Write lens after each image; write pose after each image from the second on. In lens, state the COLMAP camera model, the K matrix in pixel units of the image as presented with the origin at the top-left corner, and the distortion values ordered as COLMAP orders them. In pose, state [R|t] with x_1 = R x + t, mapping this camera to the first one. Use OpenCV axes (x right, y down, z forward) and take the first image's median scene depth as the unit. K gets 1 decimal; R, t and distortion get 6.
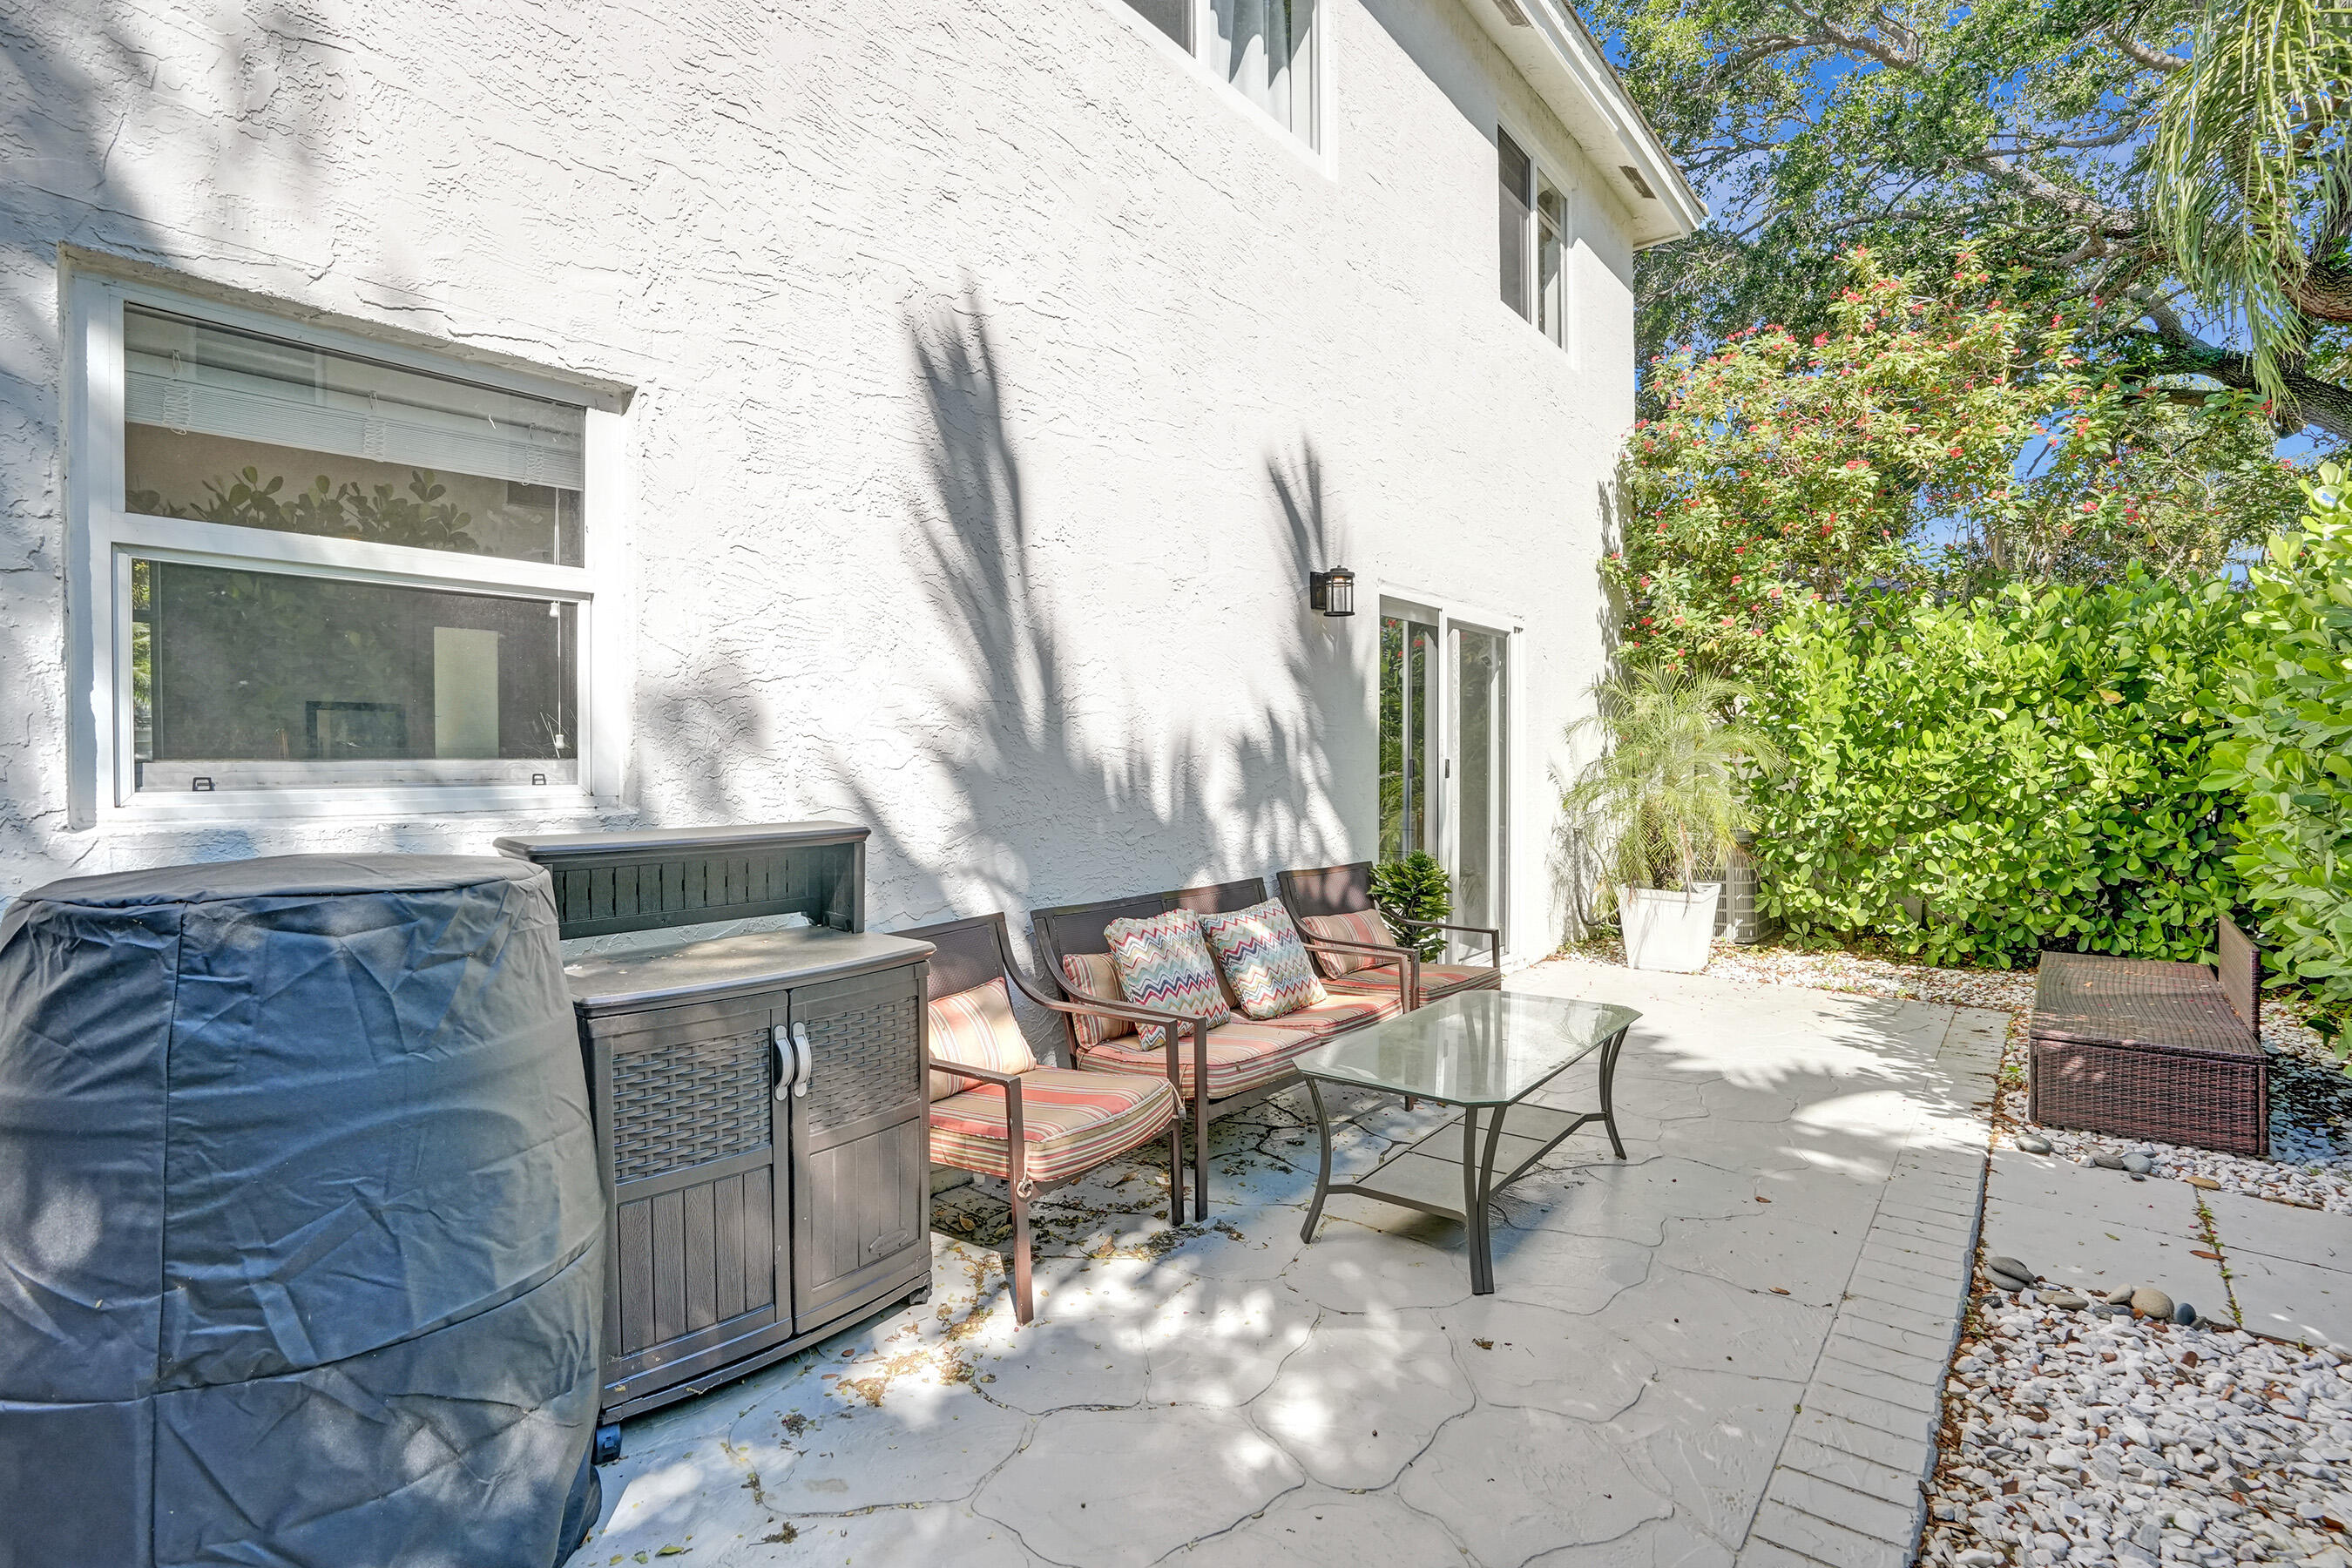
lens RADIAL K [[1087.4, 0, 1164.6], [0, 1087.4, 777.9], [0, 0, 1]] dist [-0.055951, 0.019028]
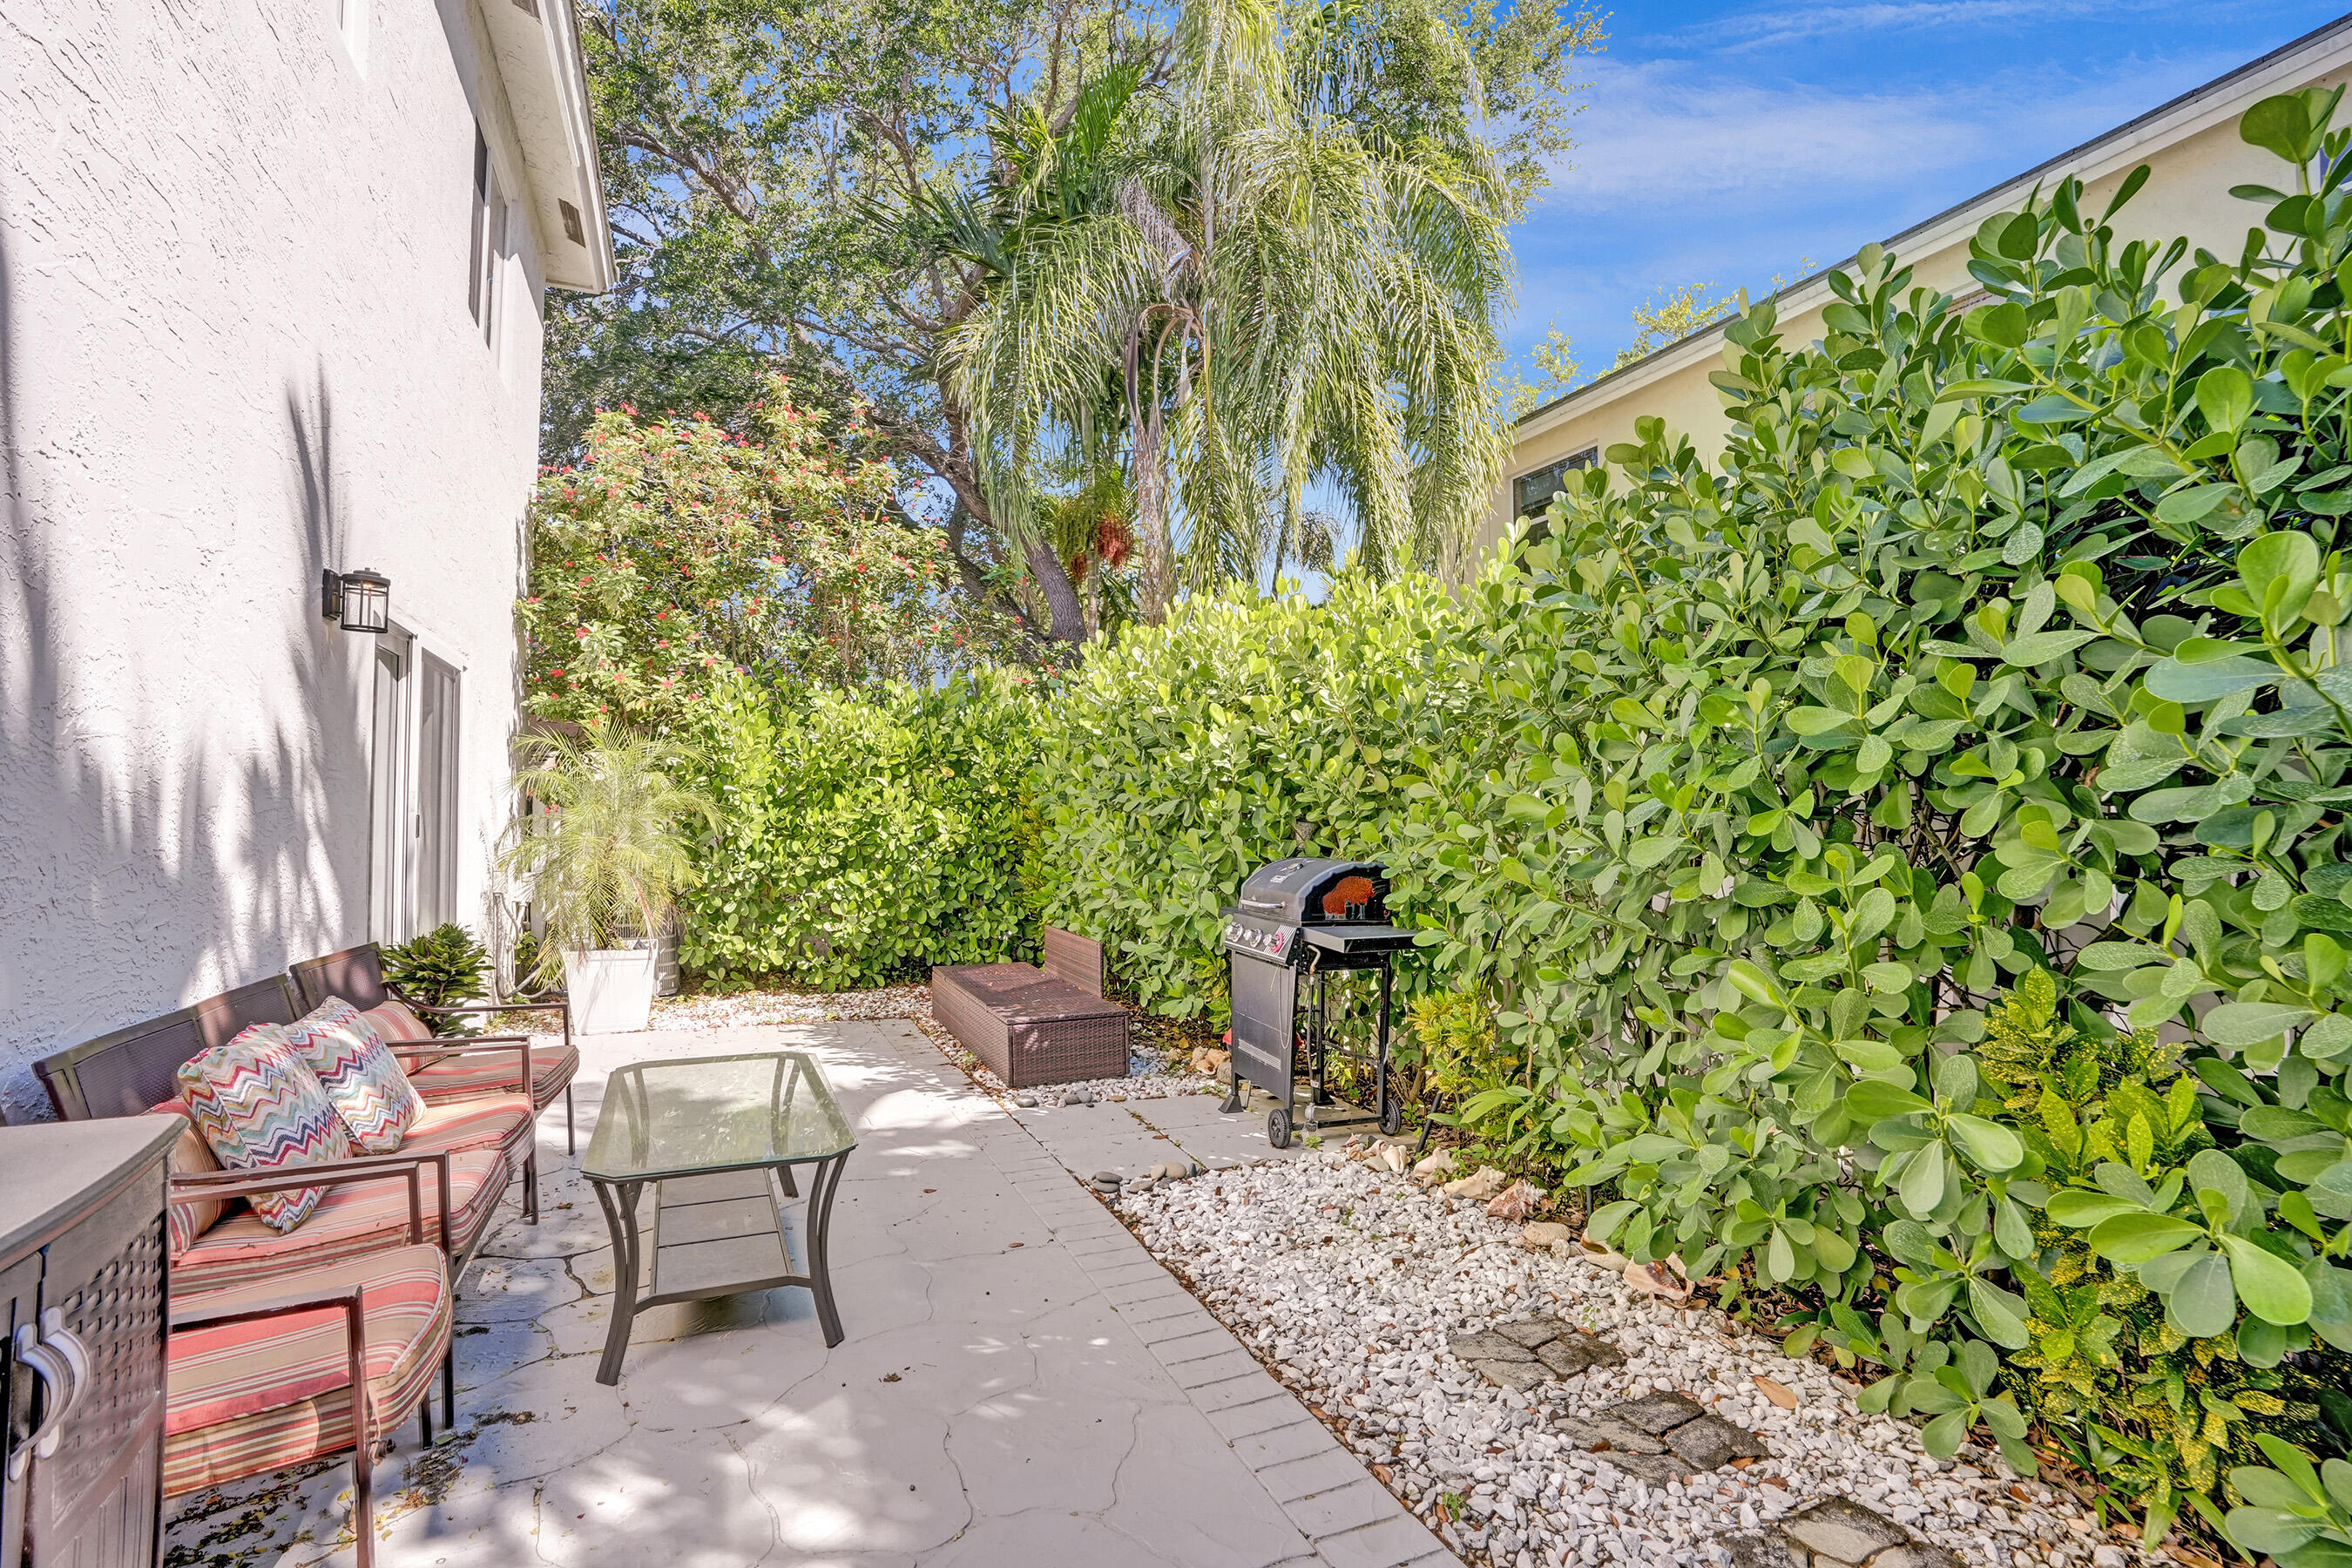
lens RADIAL K [[1087.4, 0, 1176.4], [0, 1087.4, 795.0], [0, 0, 1]] dist [-0.055951, 0.019028]
pose [[0.465556, 0.024821, 0.884670, -0.190917], [0.011668, 0.999348, -0.034179, 0.002710], [-0.884941, 0.026234, 0.464963, 0.100696]]
